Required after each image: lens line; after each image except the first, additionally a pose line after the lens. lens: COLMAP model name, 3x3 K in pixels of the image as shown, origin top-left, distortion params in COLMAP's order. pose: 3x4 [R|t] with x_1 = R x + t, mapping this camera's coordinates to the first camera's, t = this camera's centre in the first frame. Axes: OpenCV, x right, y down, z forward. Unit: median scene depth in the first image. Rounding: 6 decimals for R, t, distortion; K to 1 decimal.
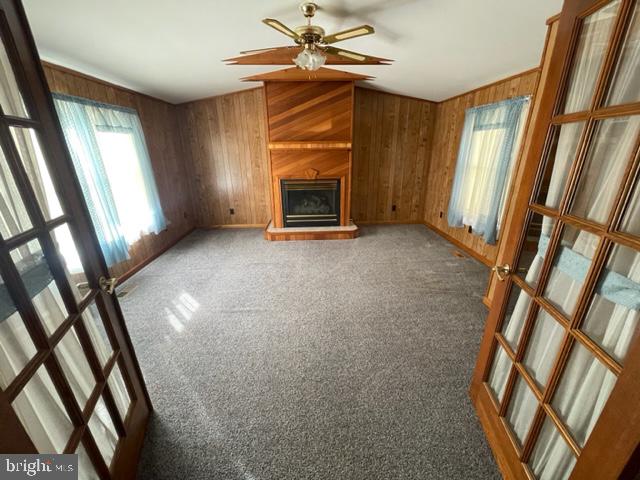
lens RADIAL K [[256.6, 0, 318.3], [0, 256.6, 241.4], [0, 0, 1]] dist [-0.000109, -0.000166]
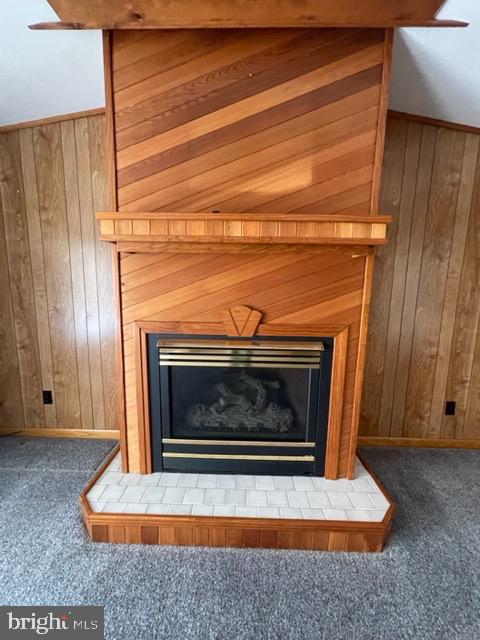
lens RADIAL K [[256.6, 0, 240.0], [0, 256.6, 320.0], [0, 0, 1]] dist [-0.000109, -0.000166]
pose [[0.997747, 0.038850, -0.054705, -0.011746], [-0.049368, 0.977216, -0.206427, -0.192492], [0.045439, 0.208662, 0.976932, 0.671062]]
